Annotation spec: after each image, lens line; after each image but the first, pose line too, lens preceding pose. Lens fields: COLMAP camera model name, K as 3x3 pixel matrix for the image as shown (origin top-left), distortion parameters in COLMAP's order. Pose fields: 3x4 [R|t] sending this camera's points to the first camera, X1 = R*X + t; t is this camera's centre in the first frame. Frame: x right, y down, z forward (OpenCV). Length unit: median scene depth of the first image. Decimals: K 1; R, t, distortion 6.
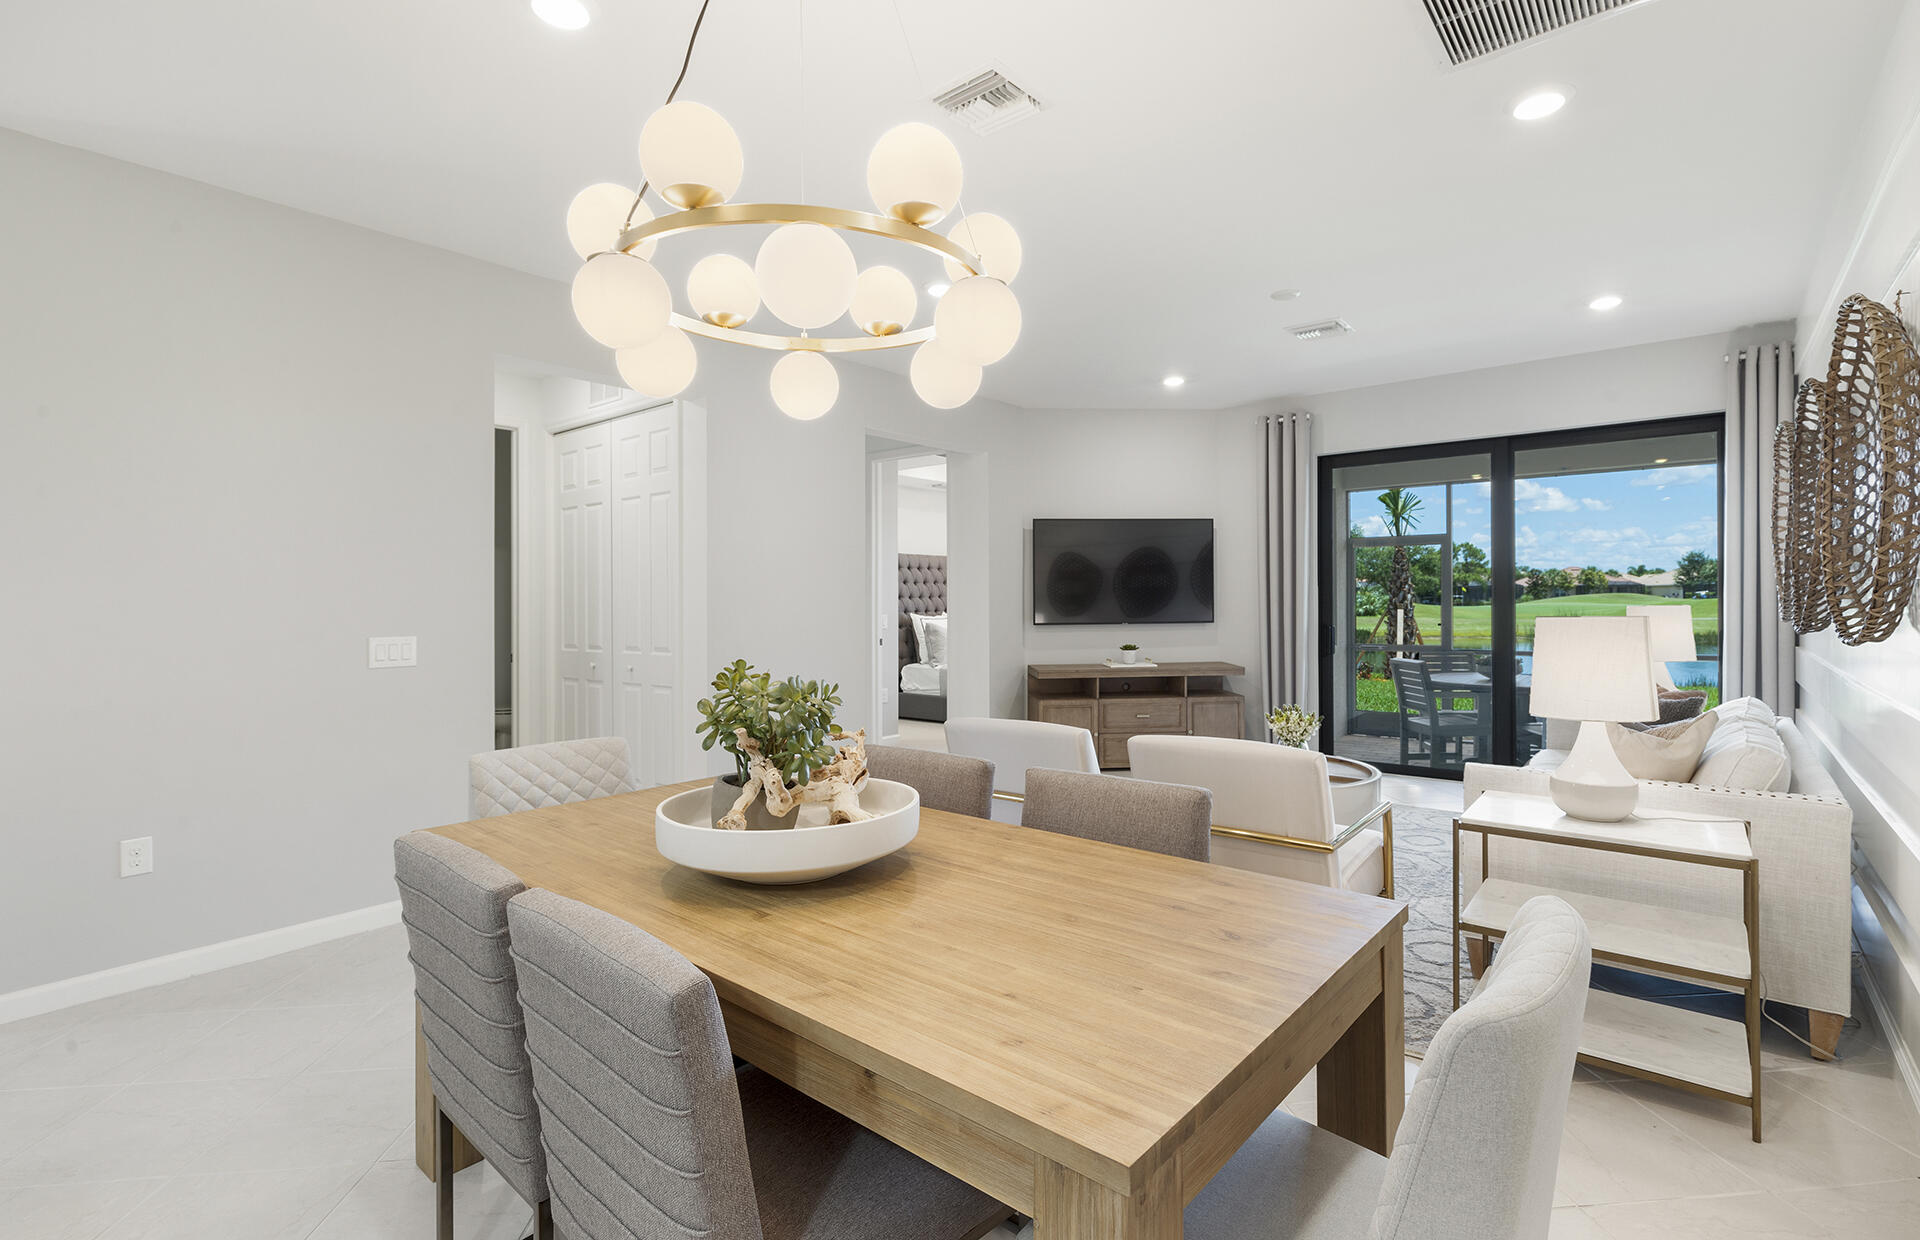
lens RADIAL K [[885.9, 0, 980.0], [0, 885.9, 612.3], [0, 0, 1]] dist [0.004666, 0.000108]
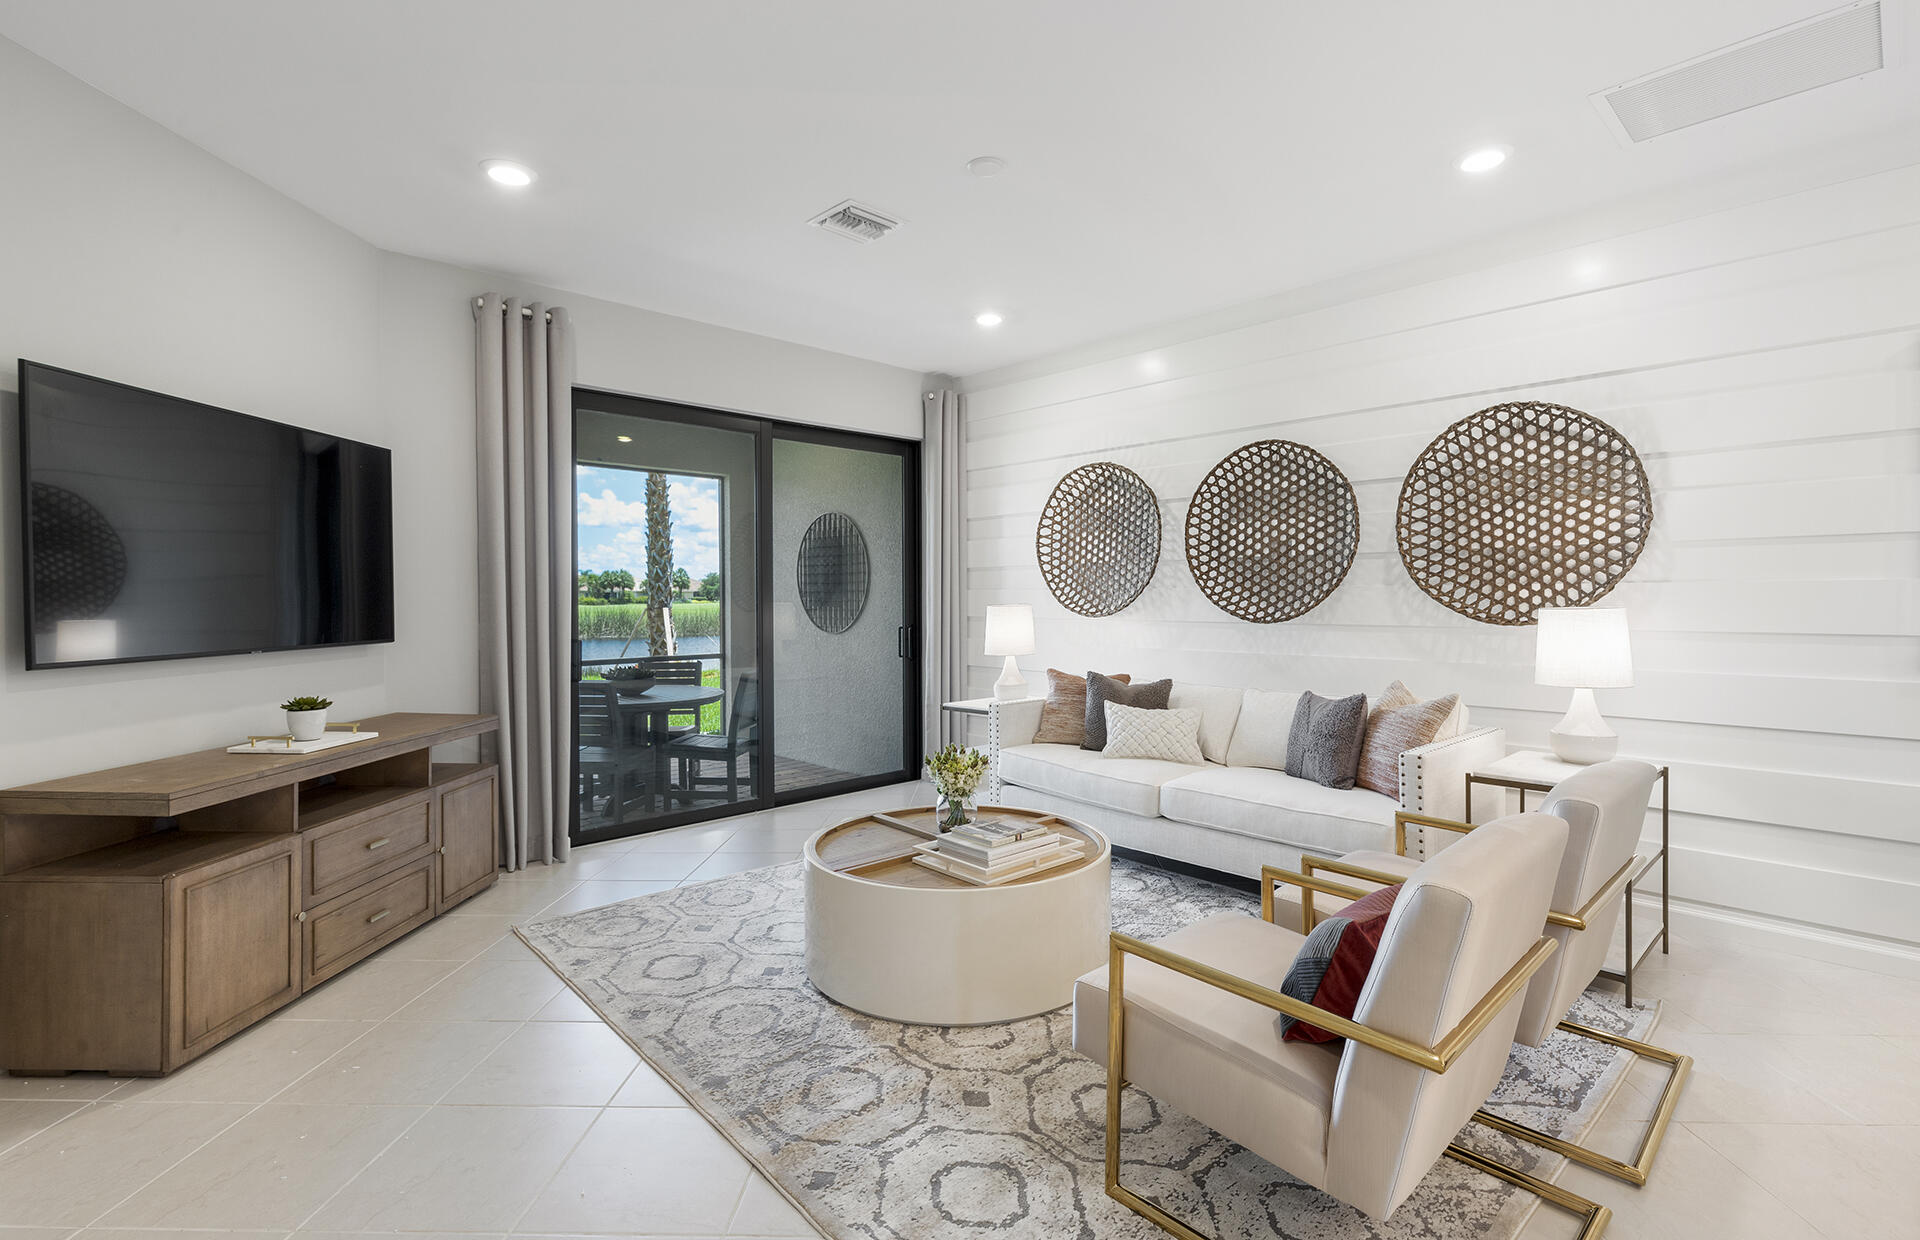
lens RADIAL K [[885.9, 0, 957.8], [0, 885.9, 612.8], [0, 0, 1]] dist [0.004666, 0.000108]
pose [[0.128443, -0.009370, 0.991673, -0.231905], [0.019754, 0.999781, 0.006888, -0.003127], [-0.991520, 0.018705, 0.128600, 0.592627]]
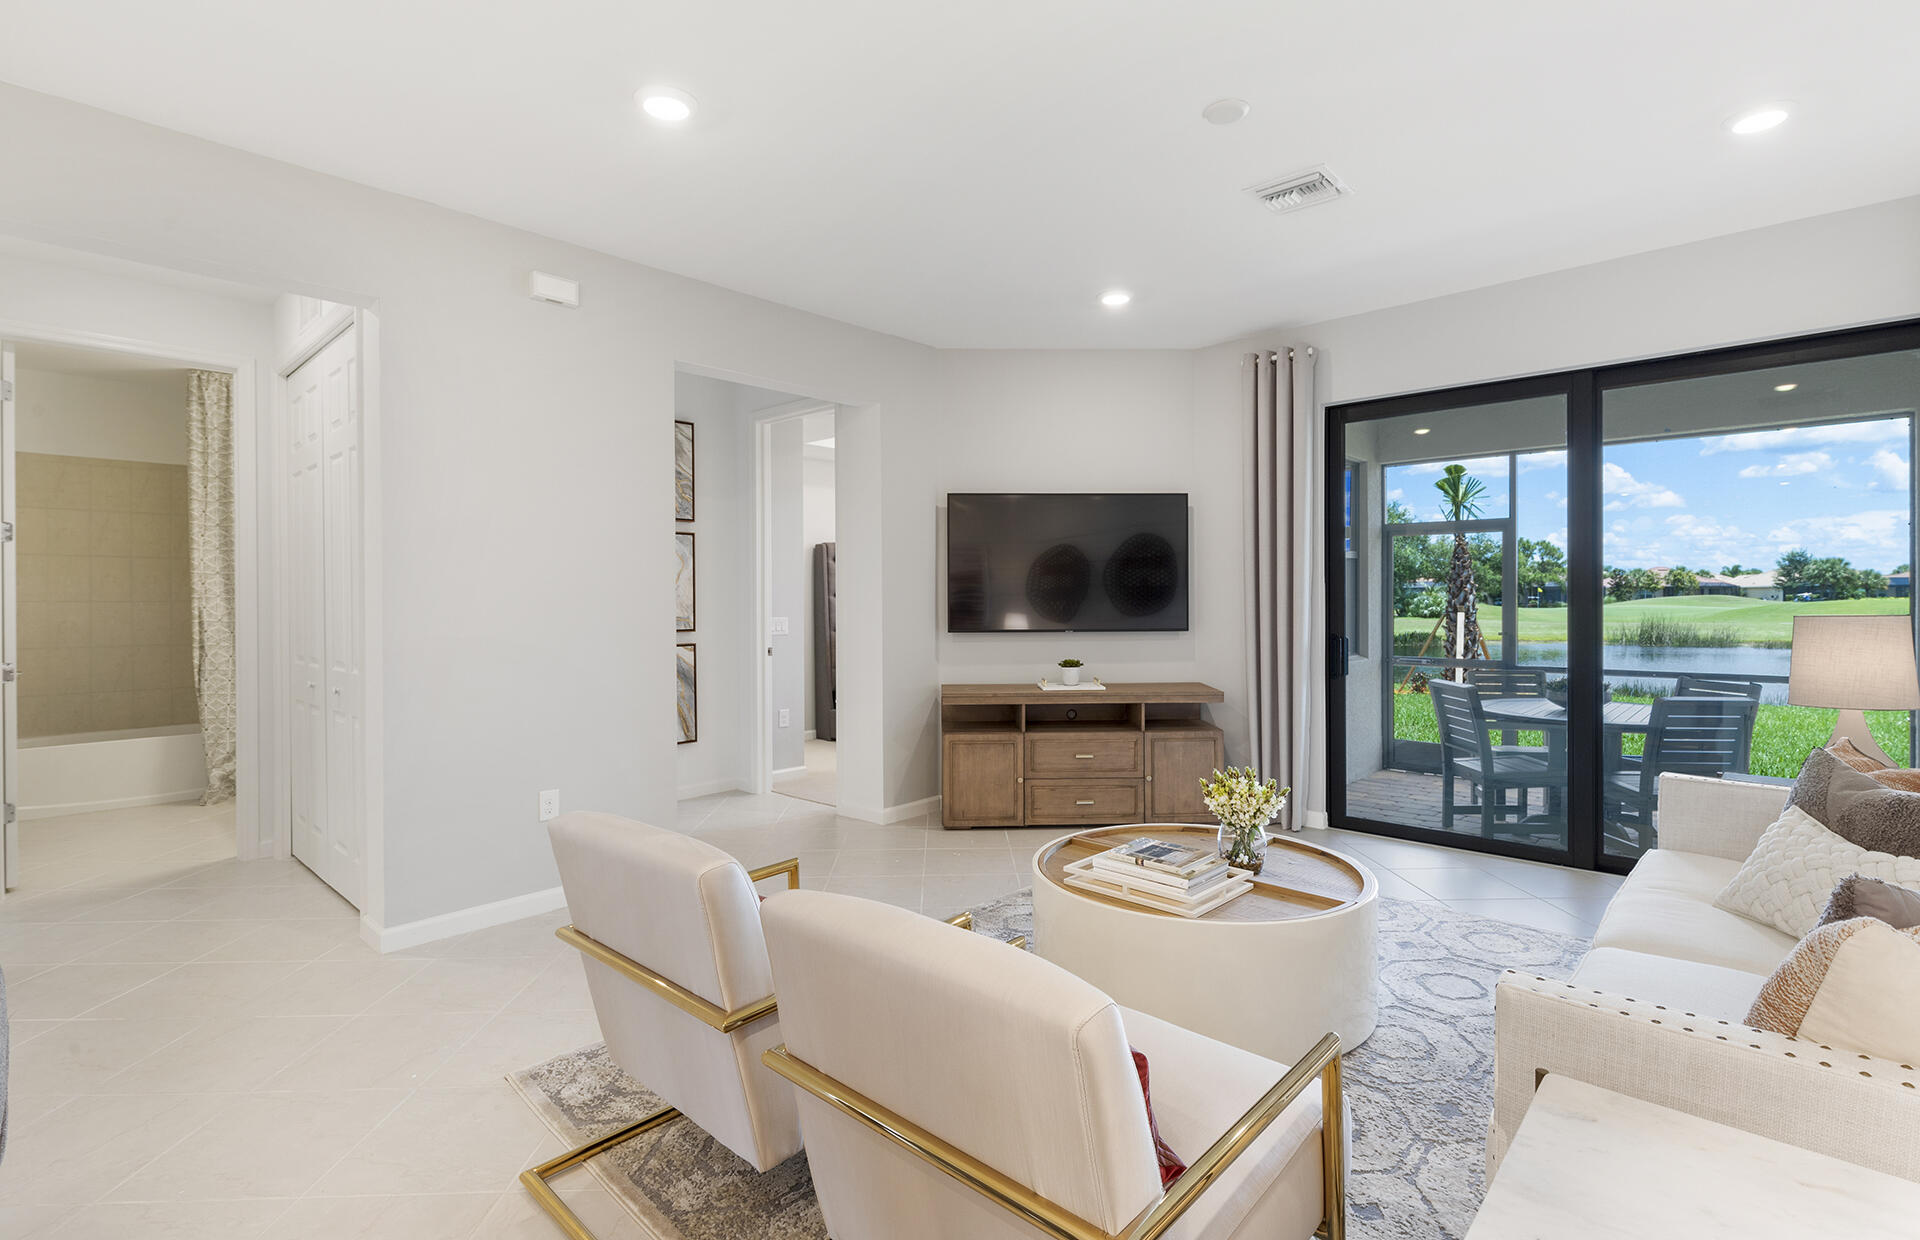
lens RADIAL K [[885.9, 0, 988.8], [0, 885.9, 609.1], [0, 0, 1]] dist [0.004666, 0.000108]
pose [[0.998362, 0.004912, -0.056997, 0.137528], [-0.005064, 0.999984, -0.002520, -0.004121], [0.056984, 0.002805, 0.998371, 0.235516]]
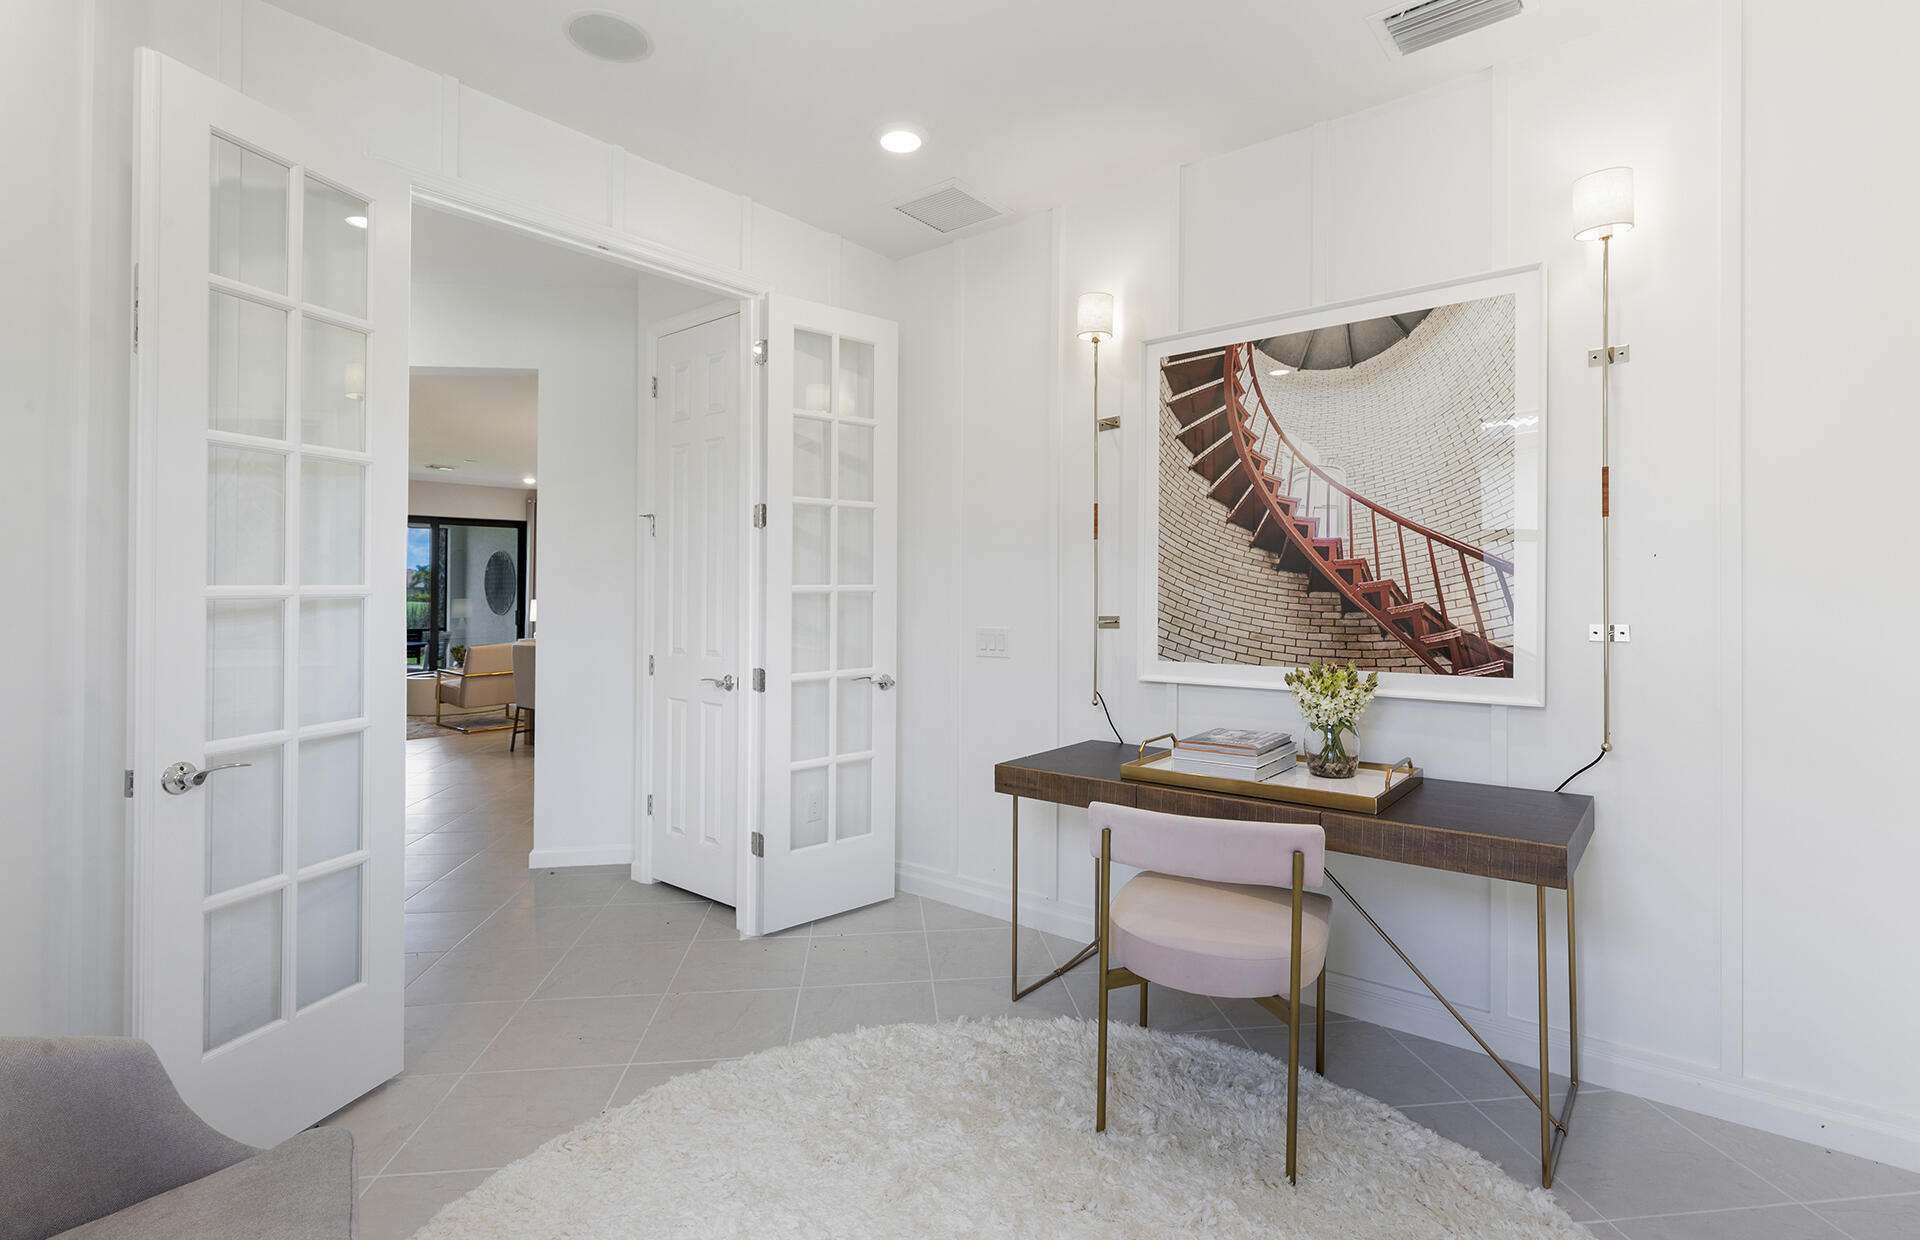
lens RADIAL K [[885.9, 0, 959.3], [0, 885.9, 610.1], [0, 0, 1]] dist [0.004666, 0.000108]
pose [[-0.018453, 0.004734, 0.999819, -1.208967], [0.002622, 0.999986, -0.004686, 0.026574], [-0.999826, 0.002535, -0.018465, -0.117400]]
